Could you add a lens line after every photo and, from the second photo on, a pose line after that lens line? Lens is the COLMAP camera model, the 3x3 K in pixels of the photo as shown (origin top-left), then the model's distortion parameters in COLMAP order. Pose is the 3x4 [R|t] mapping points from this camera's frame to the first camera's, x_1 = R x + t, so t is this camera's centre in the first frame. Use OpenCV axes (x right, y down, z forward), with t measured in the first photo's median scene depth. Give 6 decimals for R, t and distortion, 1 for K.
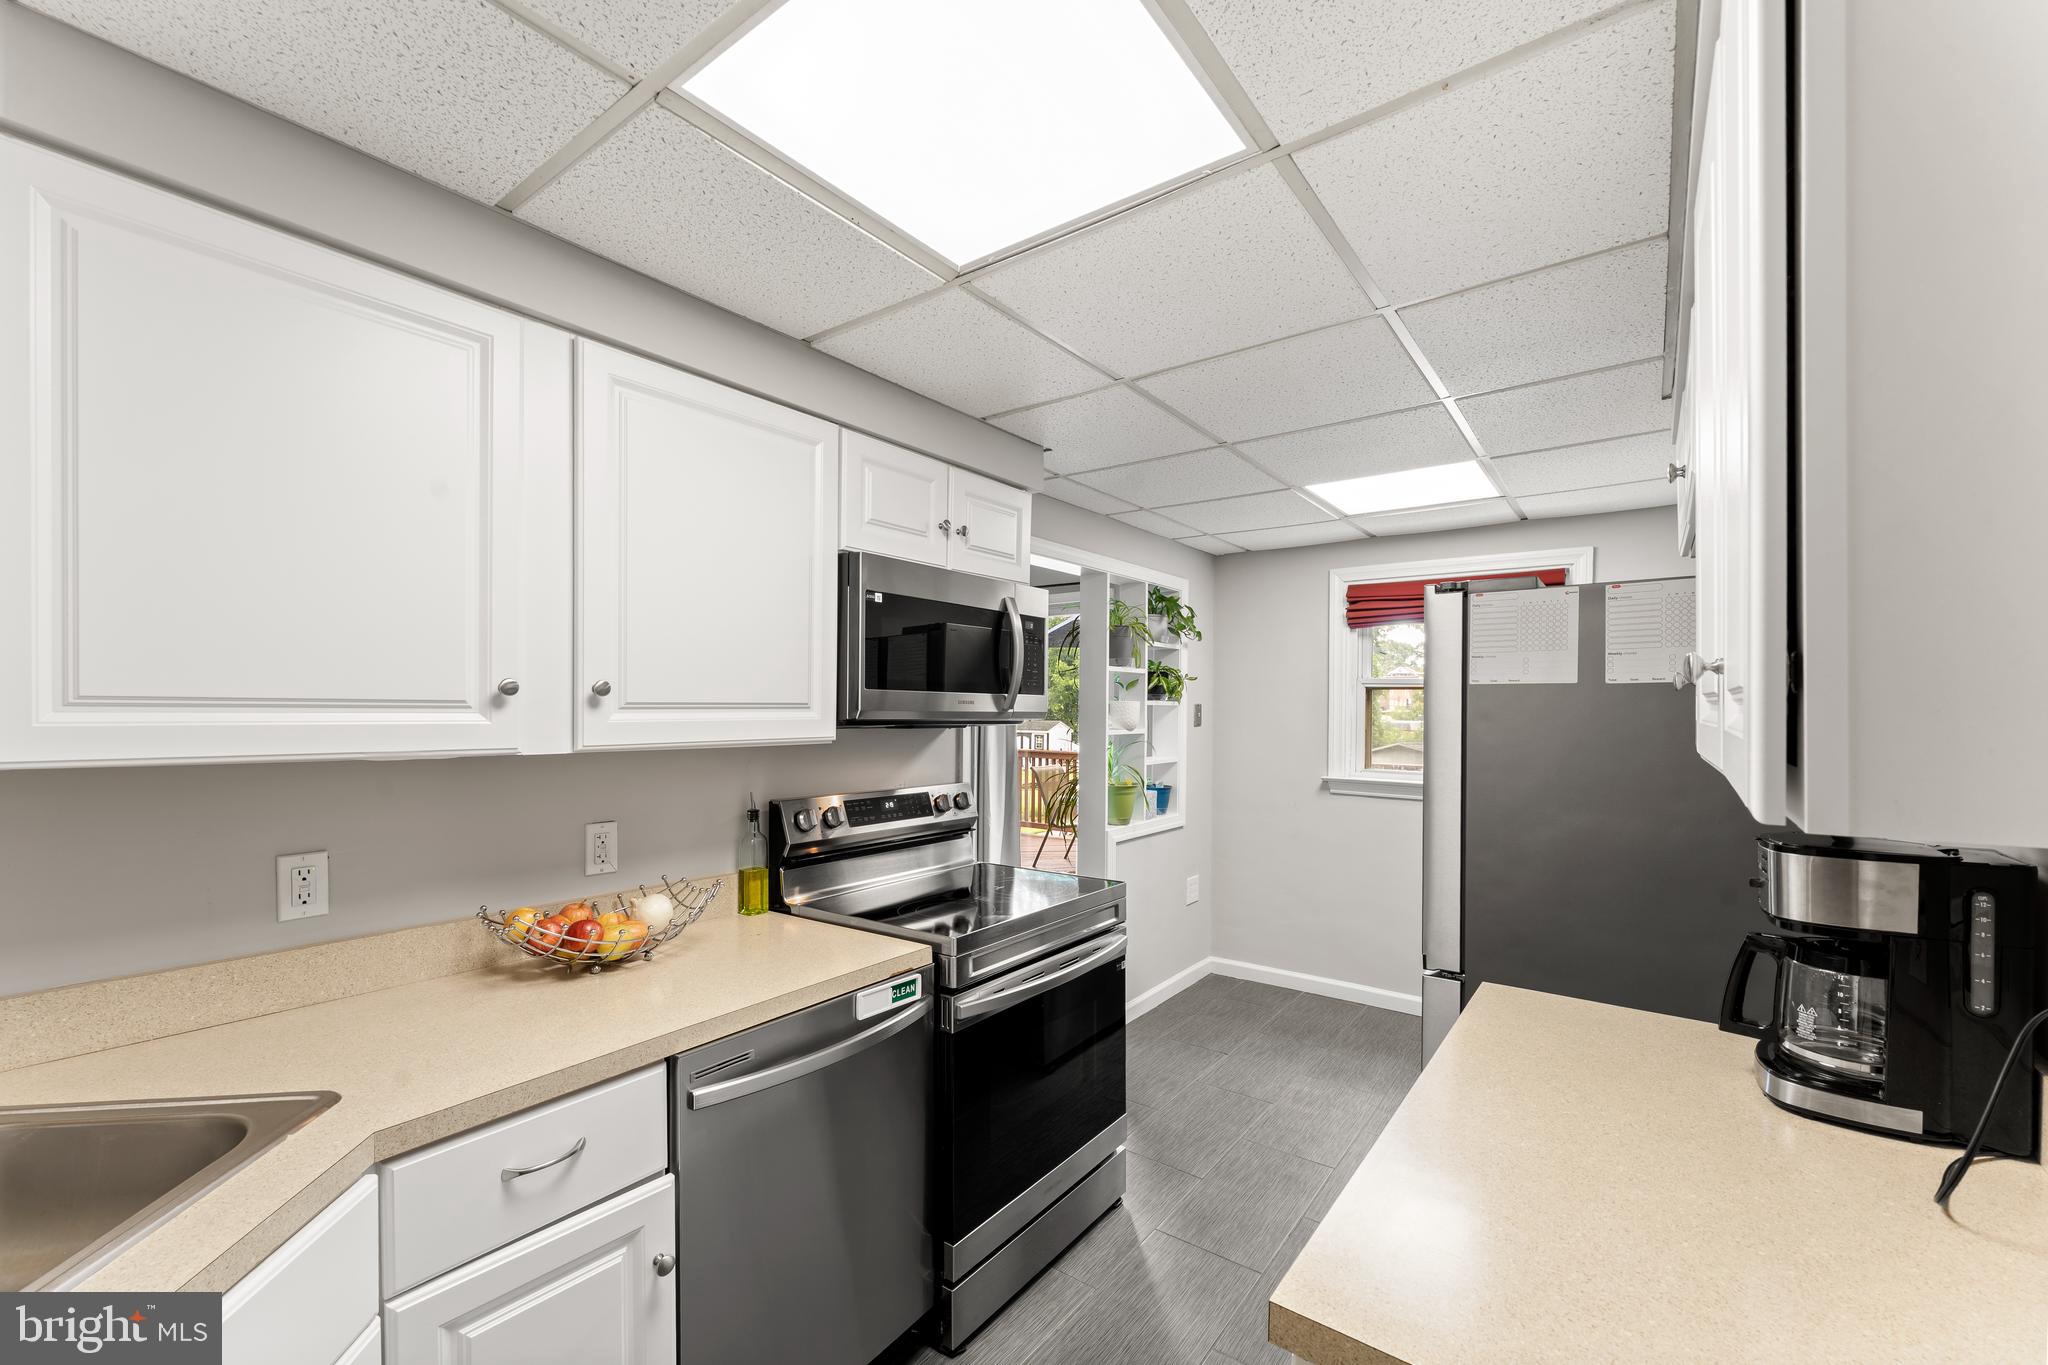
lens RADIAL K [[836.5, 0, 1029.0], [0, 836.5, 703.7], [0, 0, 1]] dist [0.003244, 0.000547]
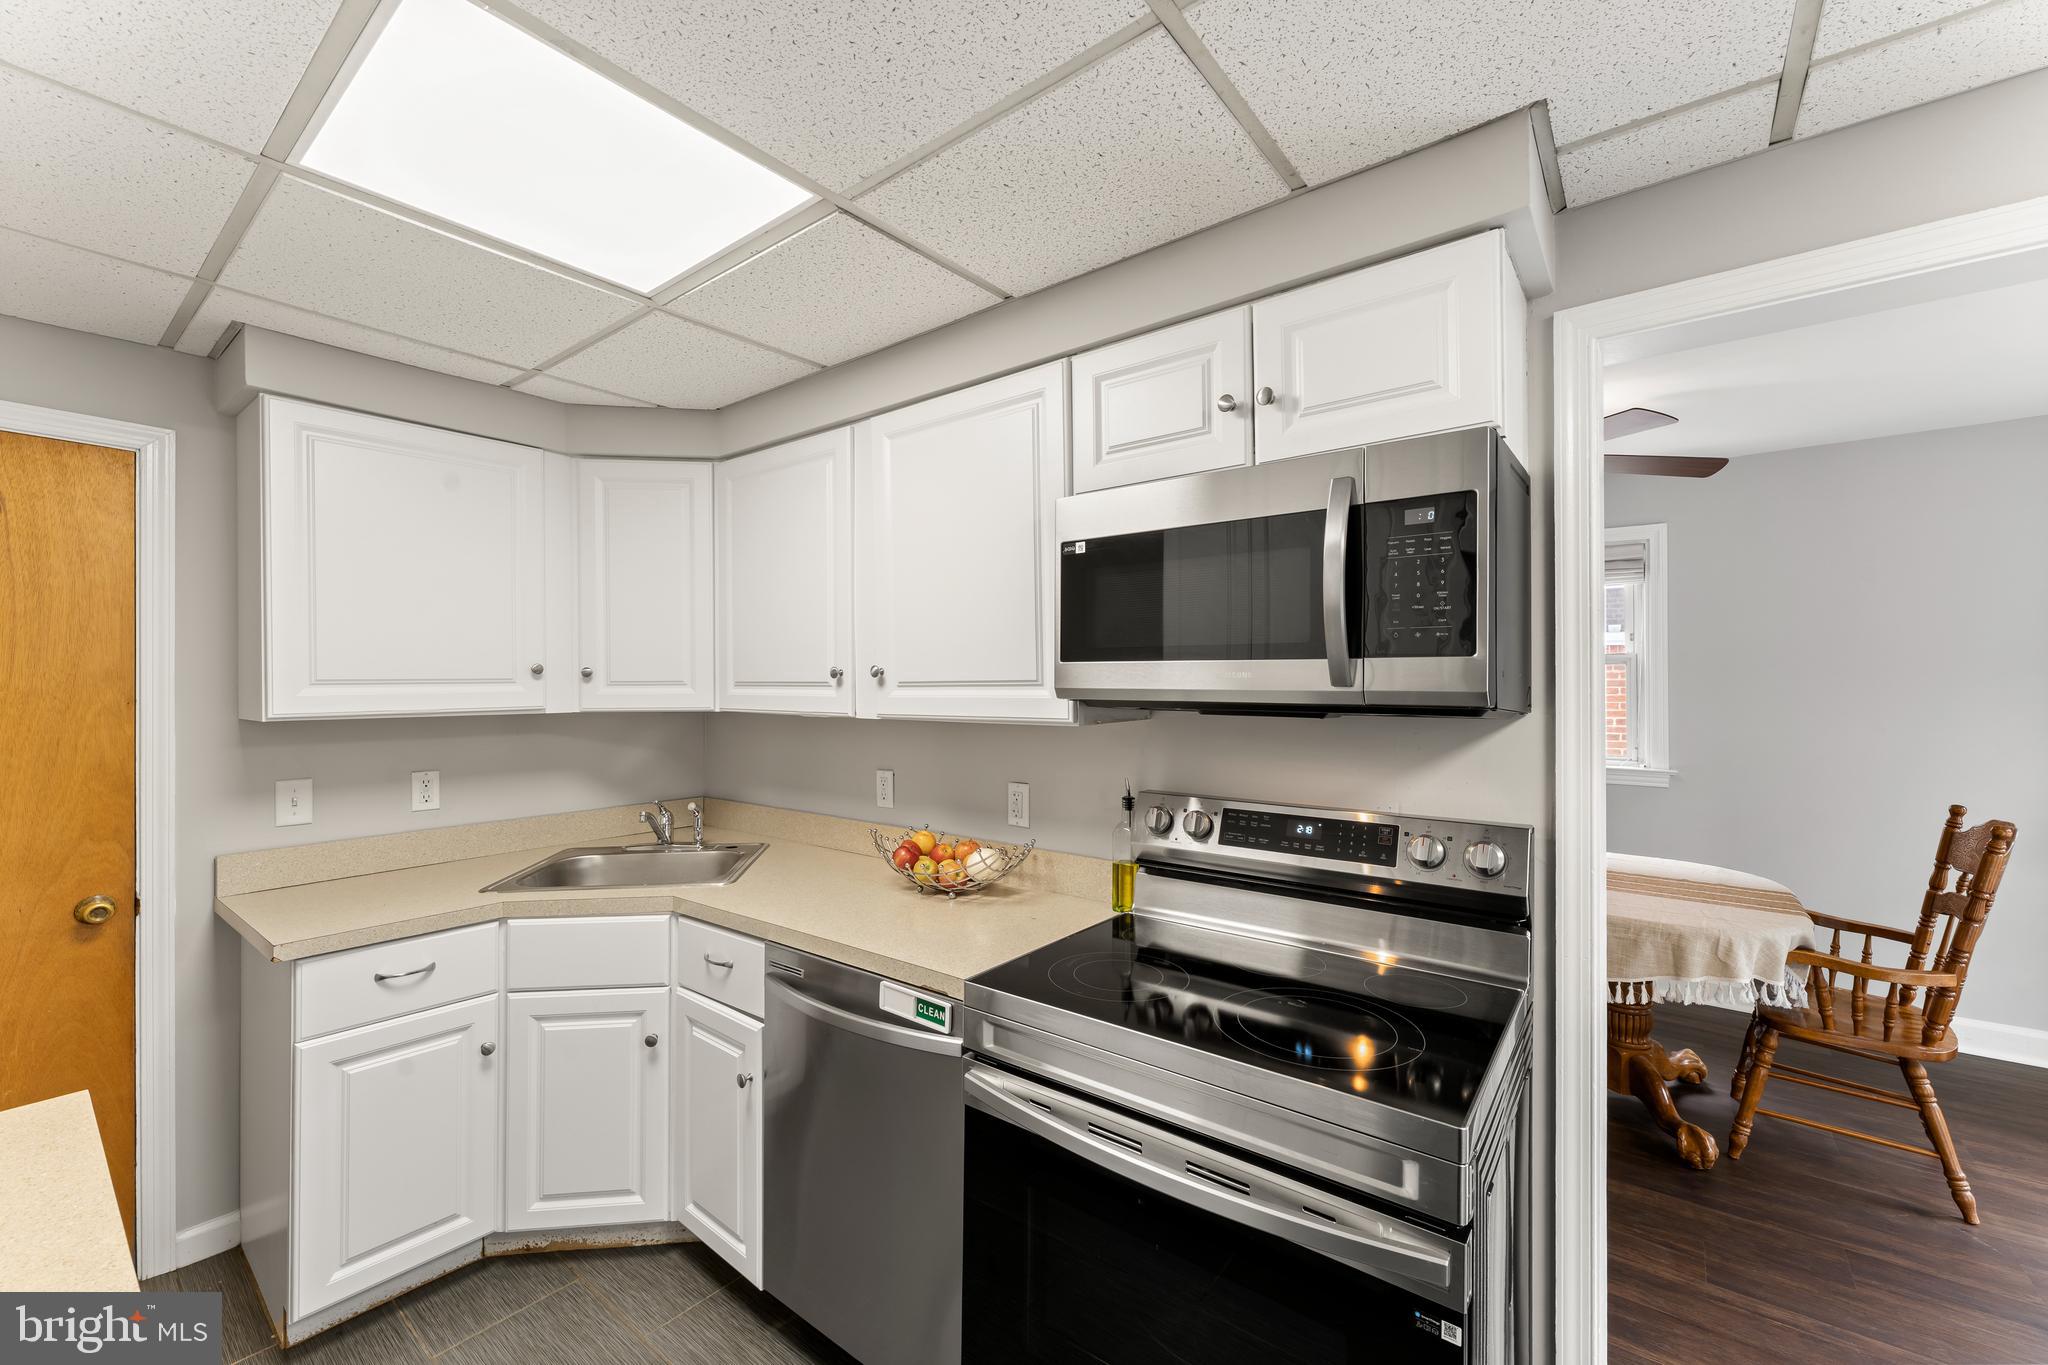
lens RADIAL K [[836.5, 0, 1026.0], [0, 836.5, 680.8], [0, 0, 1]] dist [0.003244, 0.000547]
pose [[-0.017941, -0.004861, -0.999827, 0.707714], [0.006999, 0.999963, -0.004987, 0.004704], [0.999815, -0.007088, -0.017906, 1.098935]]
